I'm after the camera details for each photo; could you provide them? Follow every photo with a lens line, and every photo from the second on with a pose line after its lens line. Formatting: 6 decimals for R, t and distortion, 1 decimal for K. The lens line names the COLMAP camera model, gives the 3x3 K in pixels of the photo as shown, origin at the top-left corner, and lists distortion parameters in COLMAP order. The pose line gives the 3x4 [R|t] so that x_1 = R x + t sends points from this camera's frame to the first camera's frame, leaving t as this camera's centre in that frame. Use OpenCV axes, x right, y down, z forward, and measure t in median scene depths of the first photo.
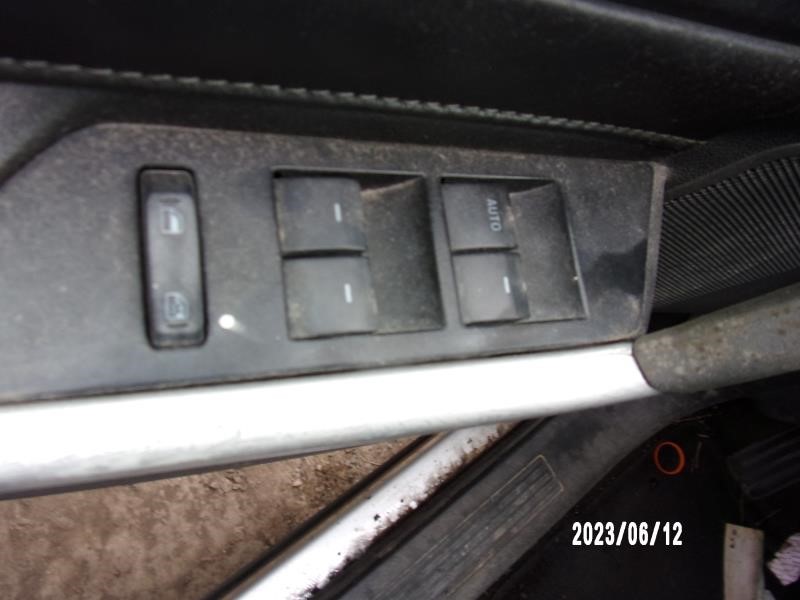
lens RADIAL K [[589.7, 0, 375.7], [0, 589.7, 303.9], [0, 0, 1]] dist [-0.055333, 0.041525]
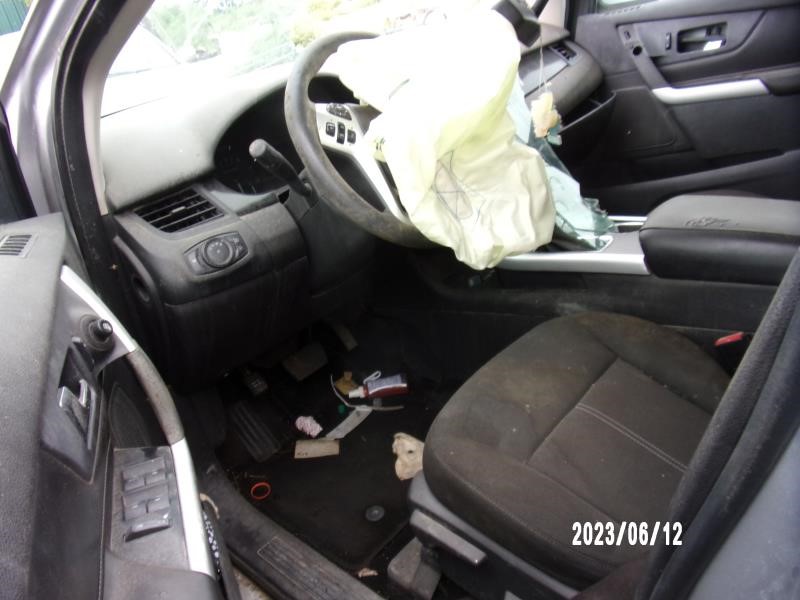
lens RADIAL K [[589.7, 0, 375.7], [0, 589.7, 303.9], [0, 0, 1]] dist [-0.055333, 0.041525]
pose [[-0.243356, -0.653843, 0.716426, -0.541090], [0.940723, 0.020809, 0.338537, 0.003741], [-0.236258, 0.756344, 0.610021, -0.629295]]
